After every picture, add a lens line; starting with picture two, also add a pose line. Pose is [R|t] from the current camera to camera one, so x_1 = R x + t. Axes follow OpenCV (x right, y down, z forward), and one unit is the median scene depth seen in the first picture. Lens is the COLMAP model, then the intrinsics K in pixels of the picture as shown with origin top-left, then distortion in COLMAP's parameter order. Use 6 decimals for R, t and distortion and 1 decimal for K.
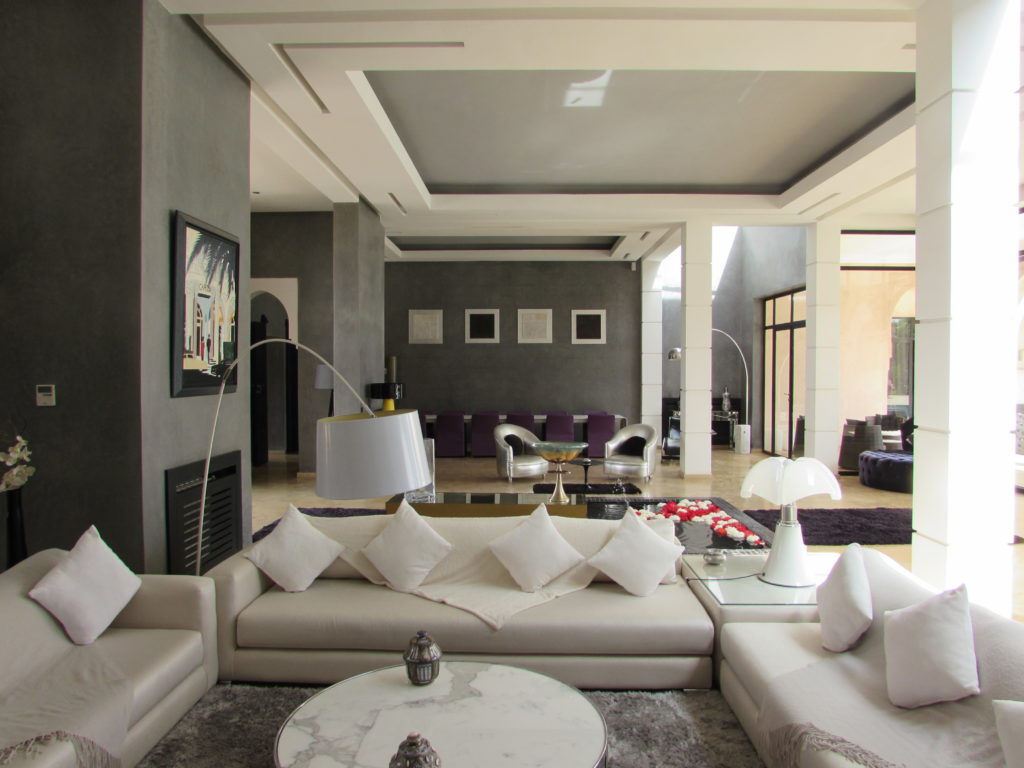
lens RADIAL K [[719.9, 0, 511.5], [0, 719.9, 381.6], [0, 0, 1]] dist [-0.045680, 0.008266]
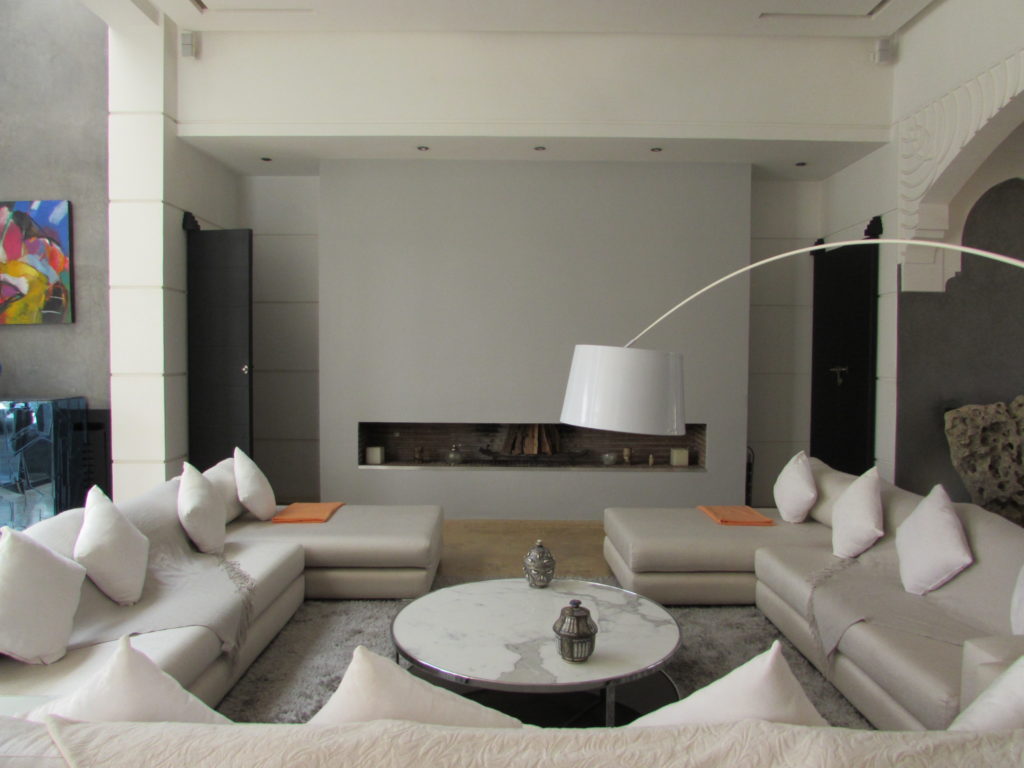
lens RADIAL K [[719.9, 0, 511.7], [0, 719.9, 384.1], [0, 0, 1]] dist [-0.045680, 0.008266]
pose [[-0.999718, -0.003405, -0.023497, -0.027450], [-0.004786, 0.998249, 0.058955, 0.037228], [0.023255, 0.059051, -0.997984, 1.992838]]
